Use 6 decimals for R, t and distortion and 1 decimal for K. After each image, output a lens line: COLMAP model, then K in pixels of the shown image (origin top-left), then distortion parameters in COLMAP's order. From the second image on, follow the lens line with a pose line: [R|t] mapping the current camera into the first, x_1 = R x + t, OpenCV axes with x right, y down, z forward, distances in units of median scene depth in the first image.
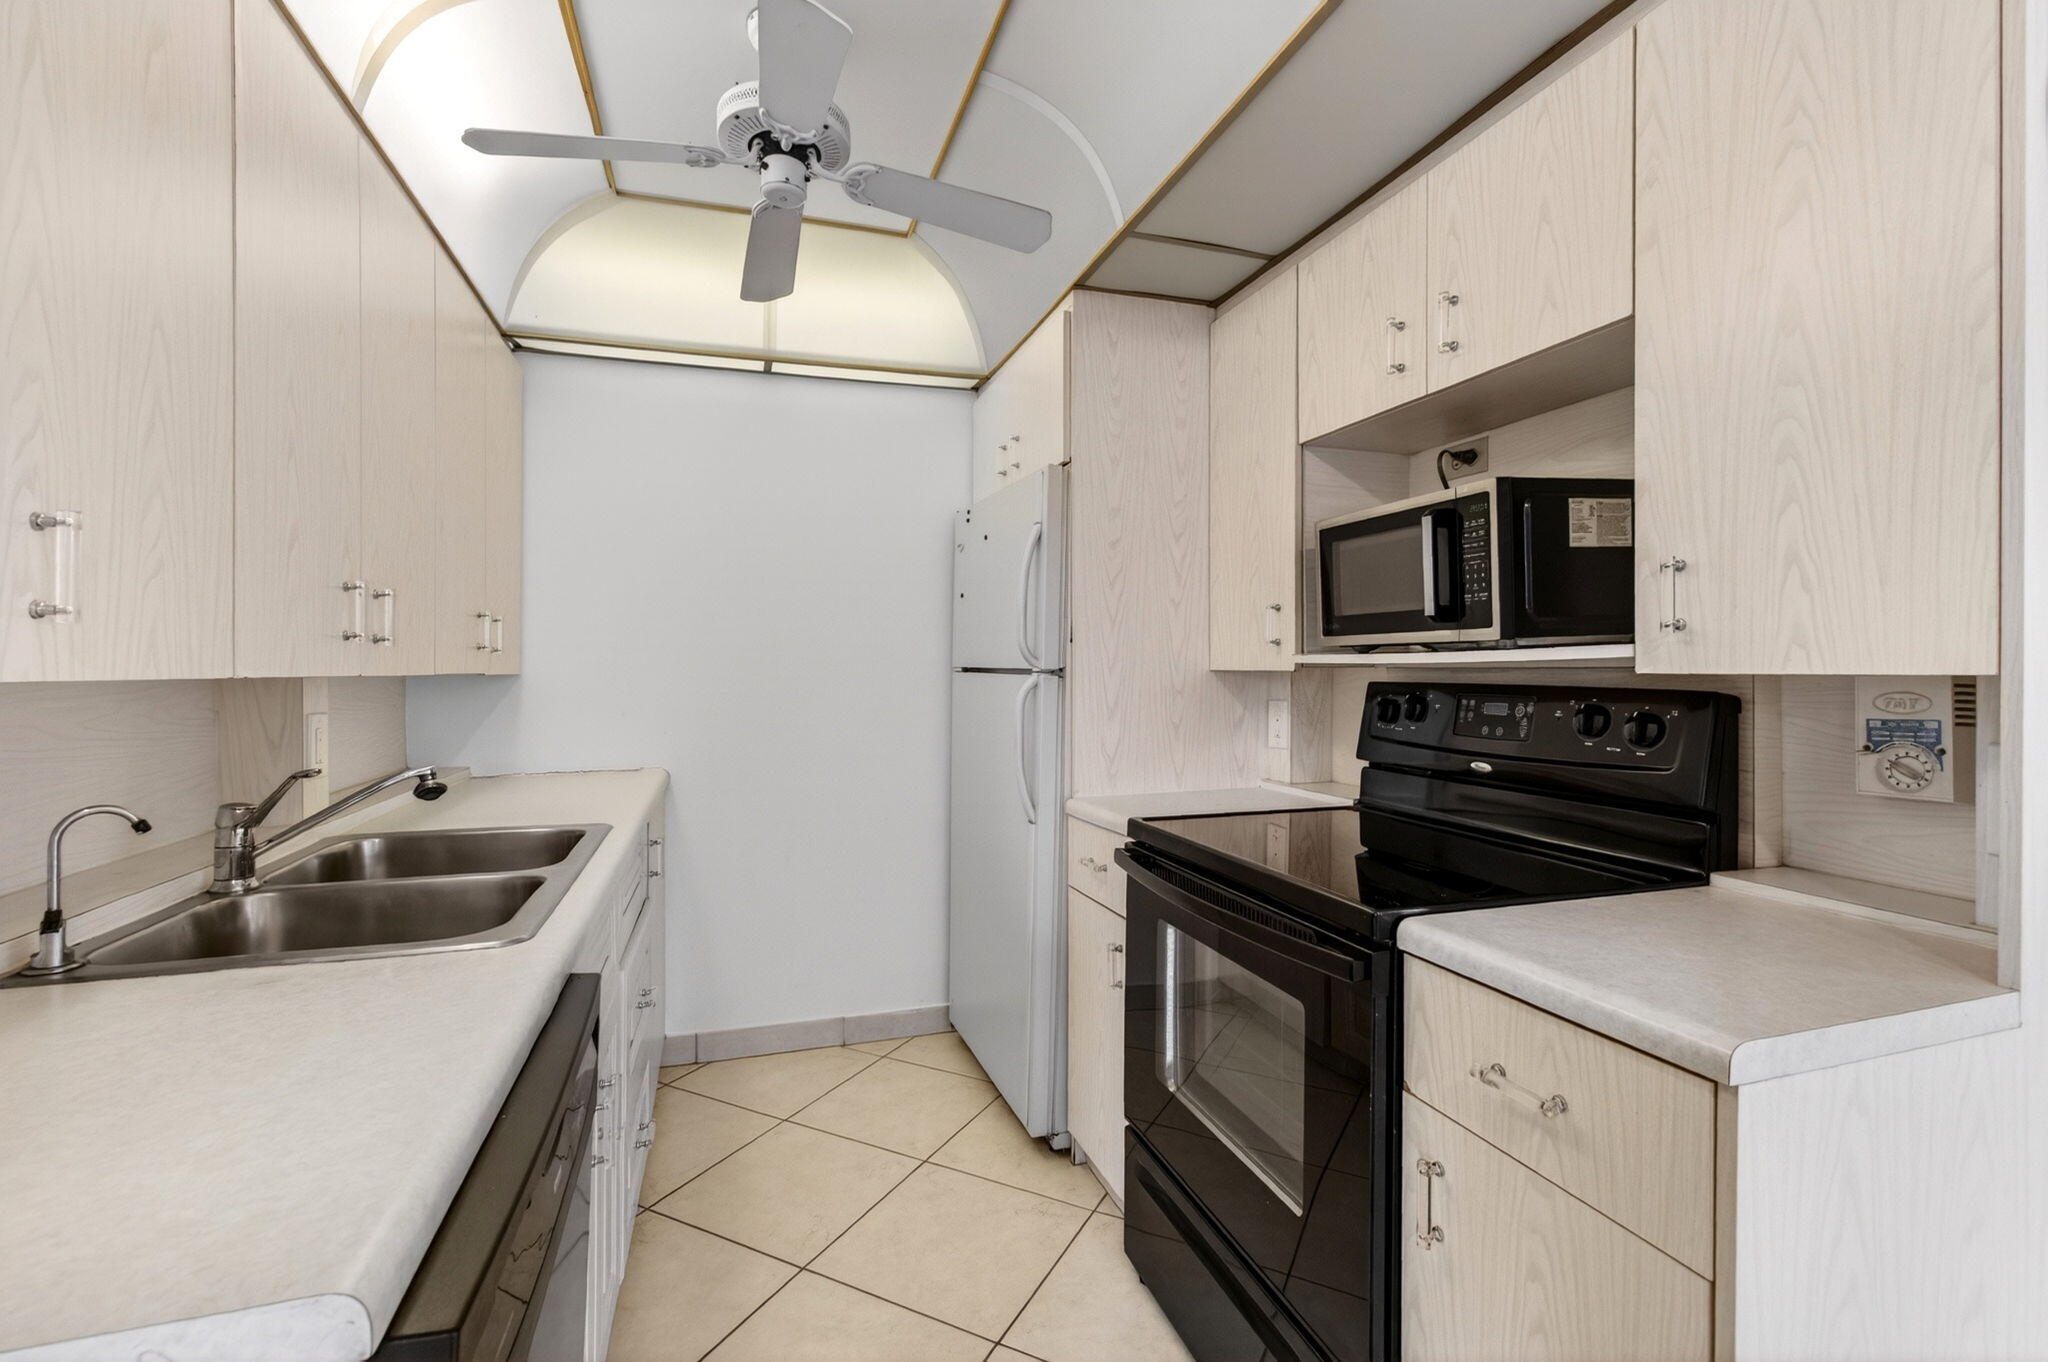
lens RADIAL K [[914.9, 0, 1038.7], [0, 914.9, 674.9], [0, 0, 1]] dist [-0.031908, 0.026601]
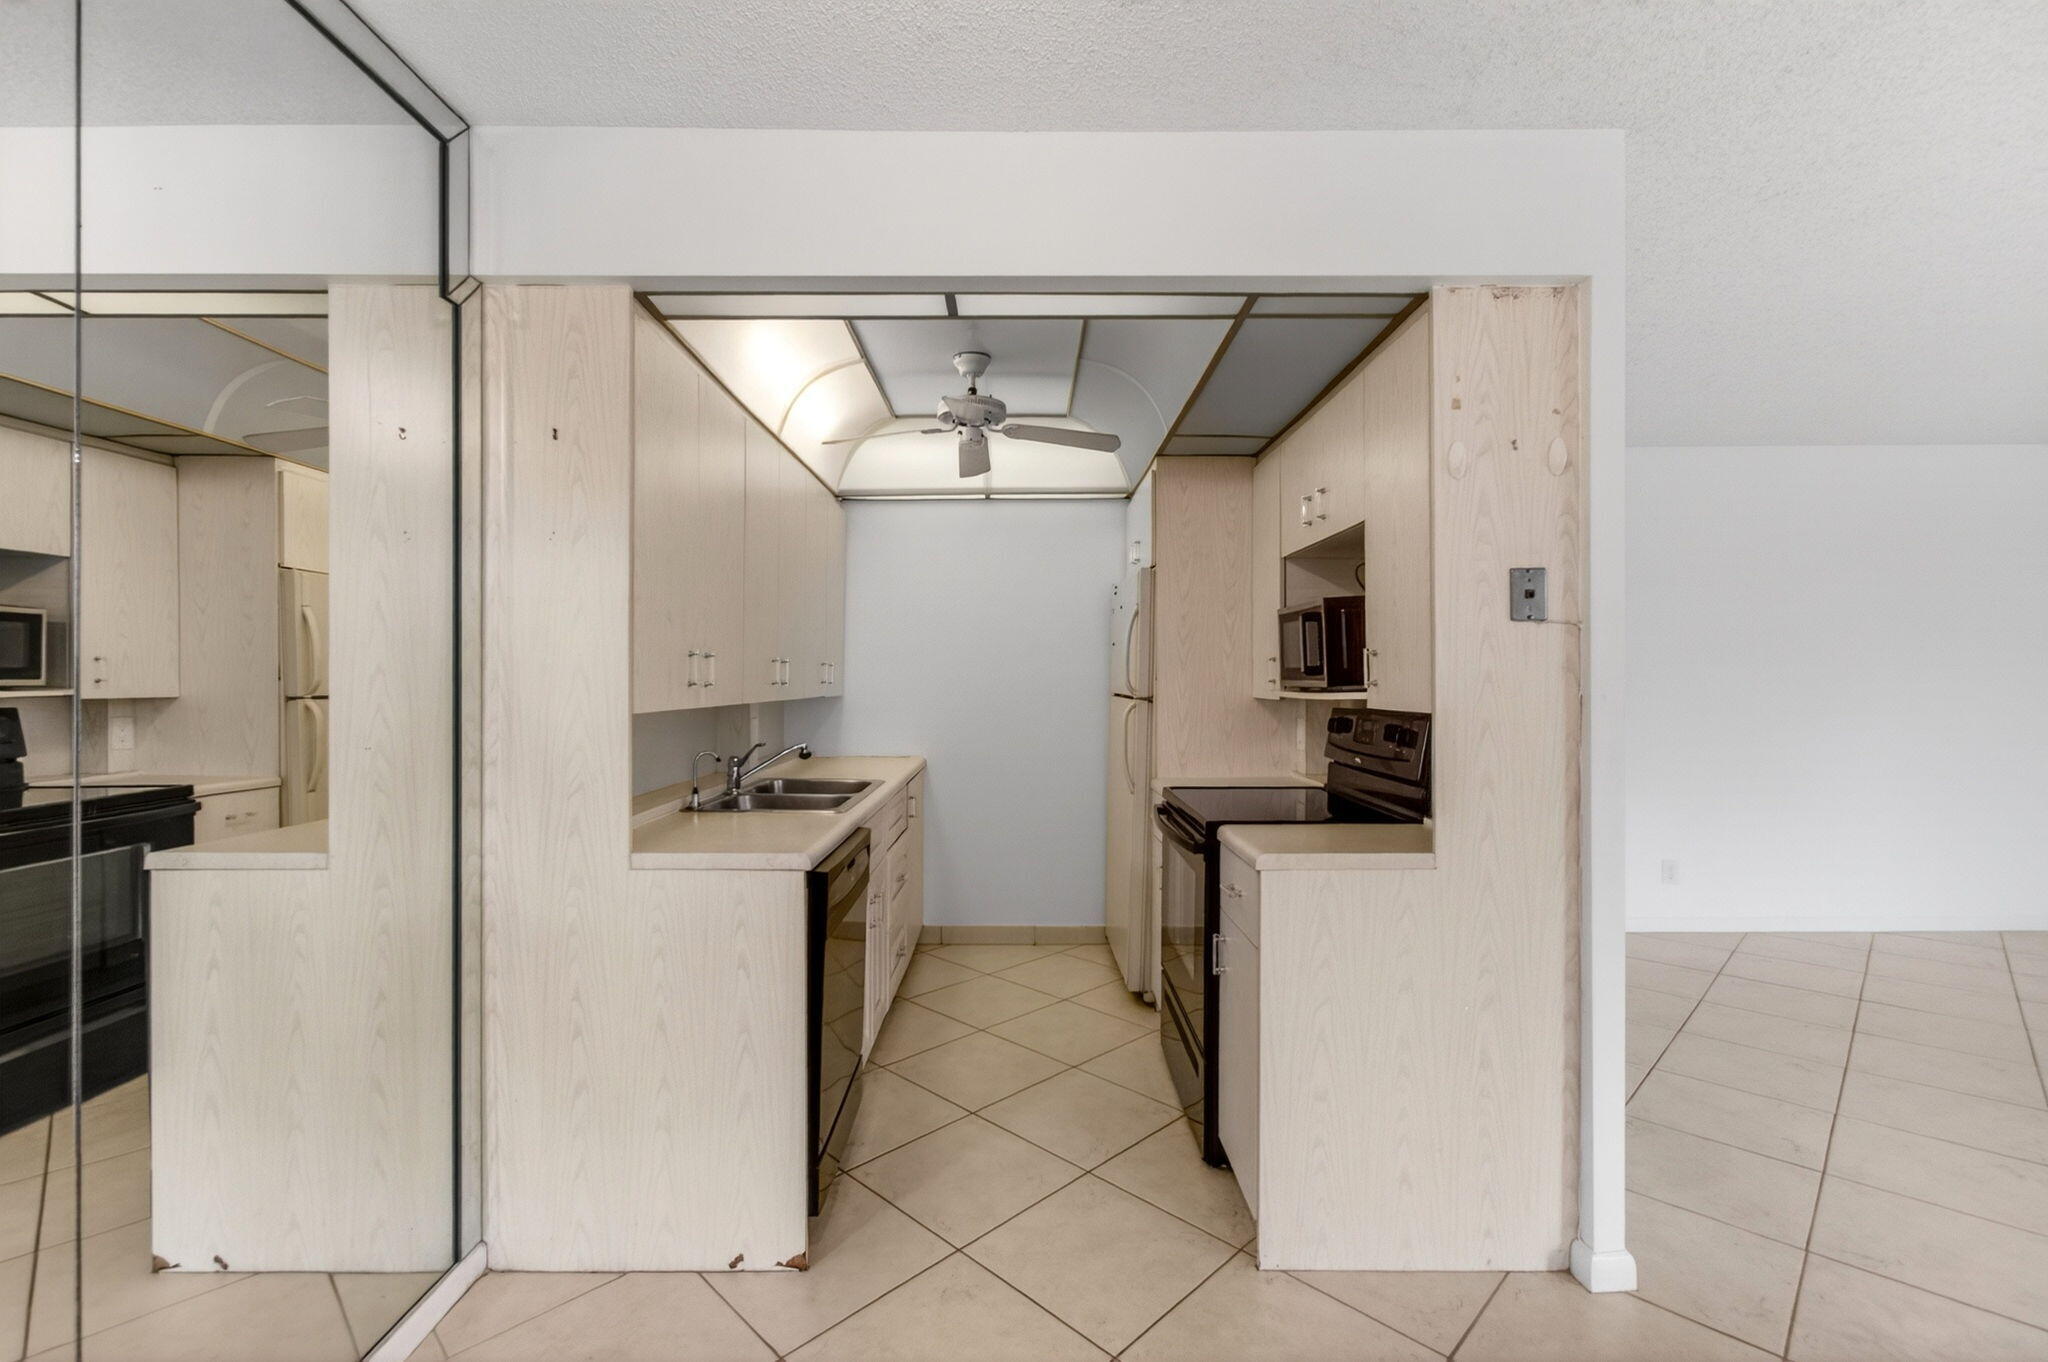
lens RADIAL K [[892.0, 0, 1046.9], [0, 892.0, 682.4], [0, 0, 1]] dist [-0.041848, 0.007587]
pose [[0.957060, 0.002546, -0.289878, 0.303961], [-0.003991, 0.999982, -0.004395, -0.024108], [0.289861, 0.005363, 0.957054, -0.531031]]
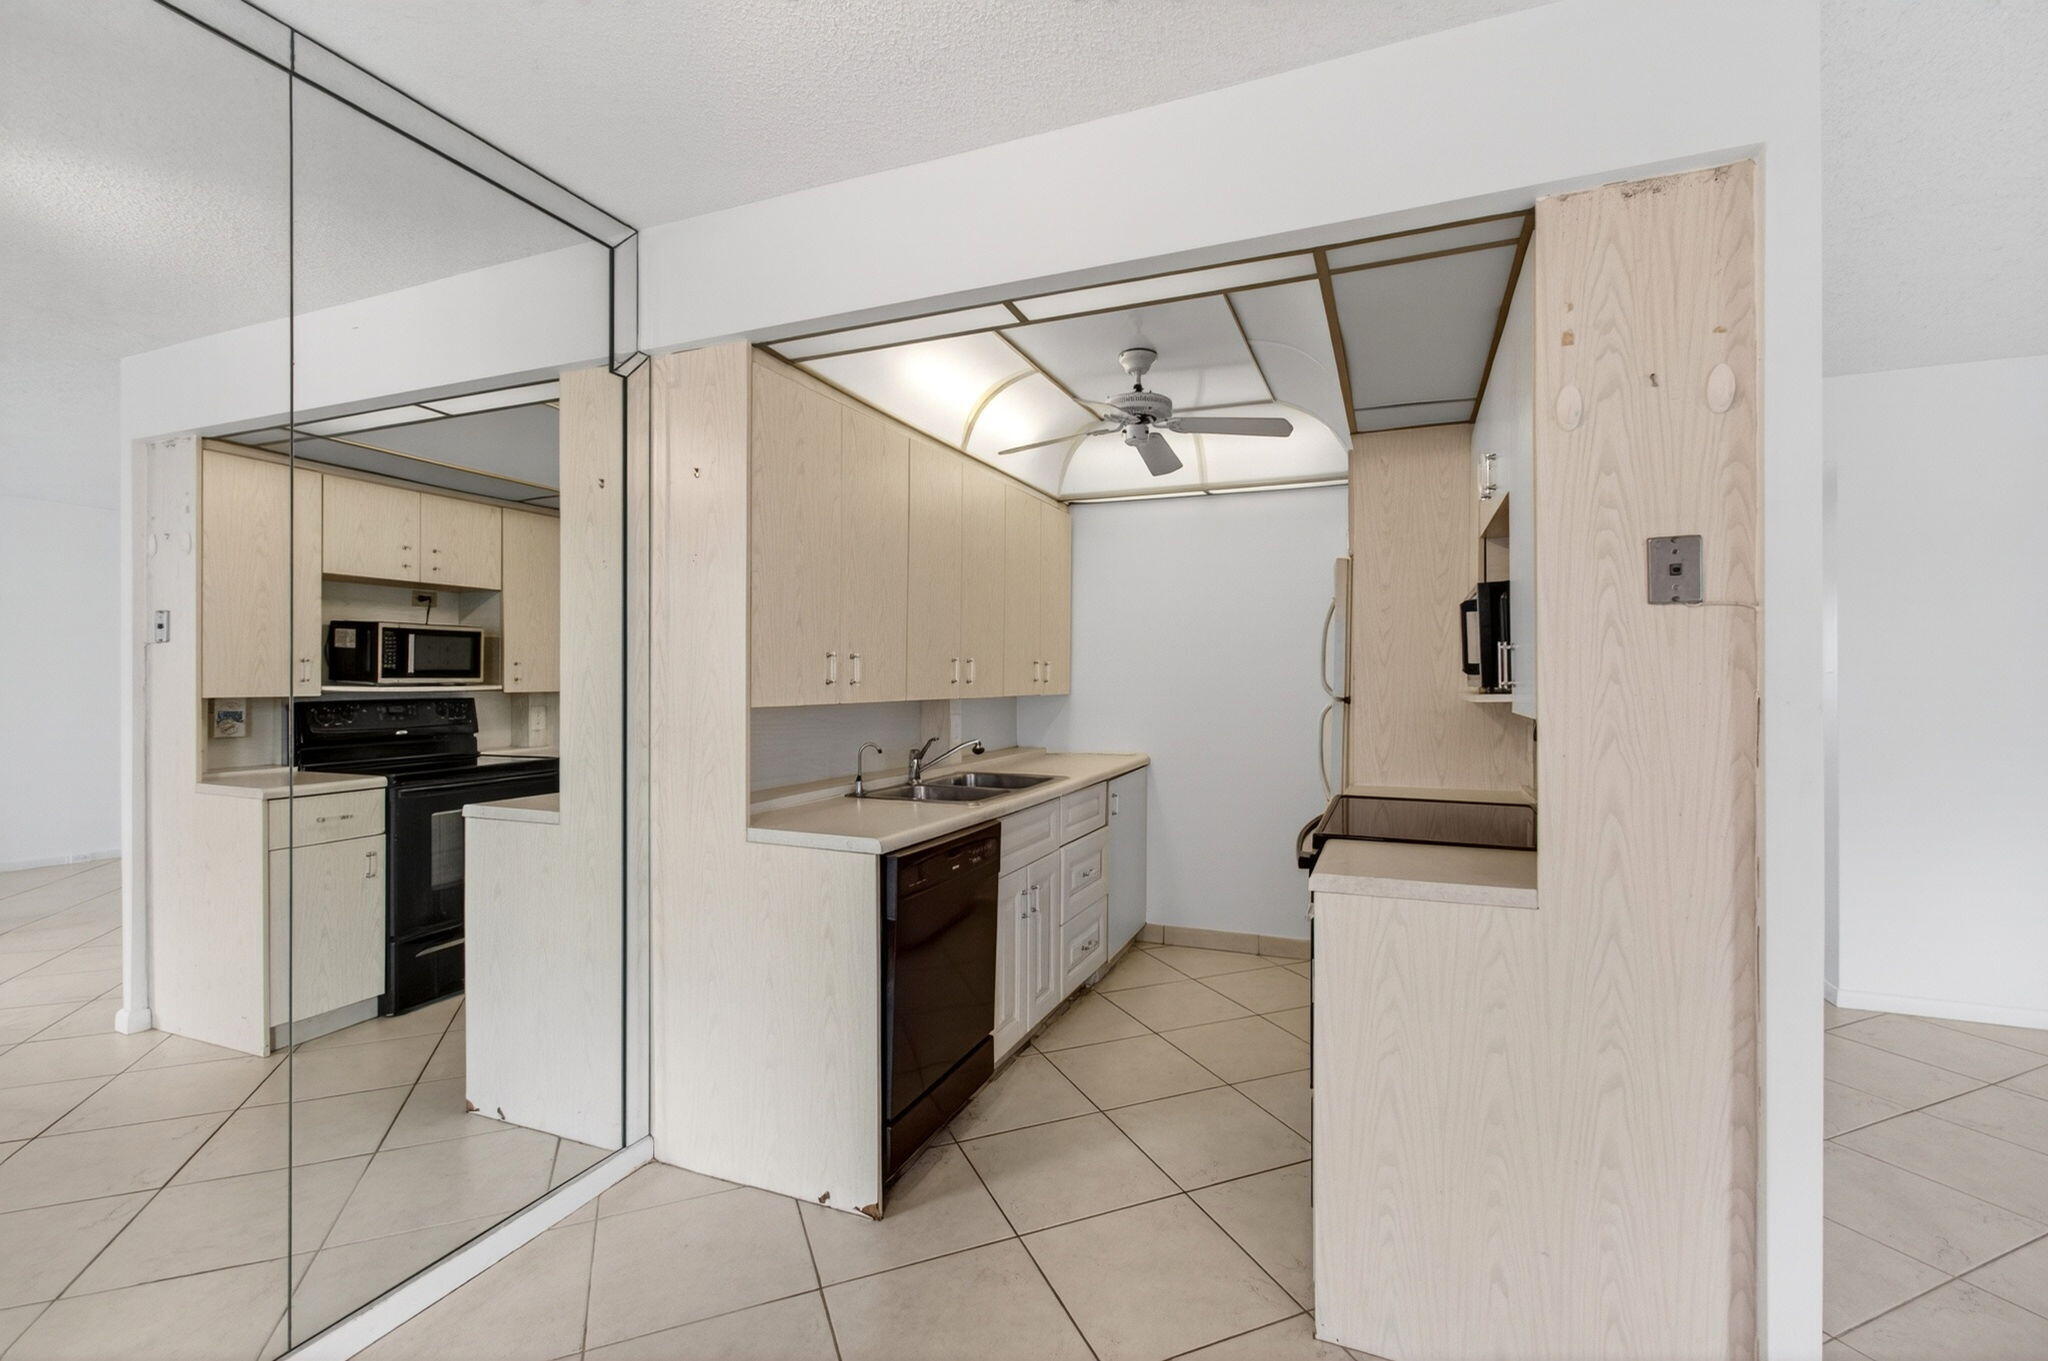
lens RADIAL K [[892.0, 0, 1046.9], [0, 892.0, 681.9], [0, 0, 1]] dist [-0.041848, 0.007587]
pose [[0.767453, 0.004732, -0.641088, 0.567217], [-0.006635, 0.999978, -0.000562, -0.027020], [0.641071, 0.004685, 0.767467, -0.385060]]
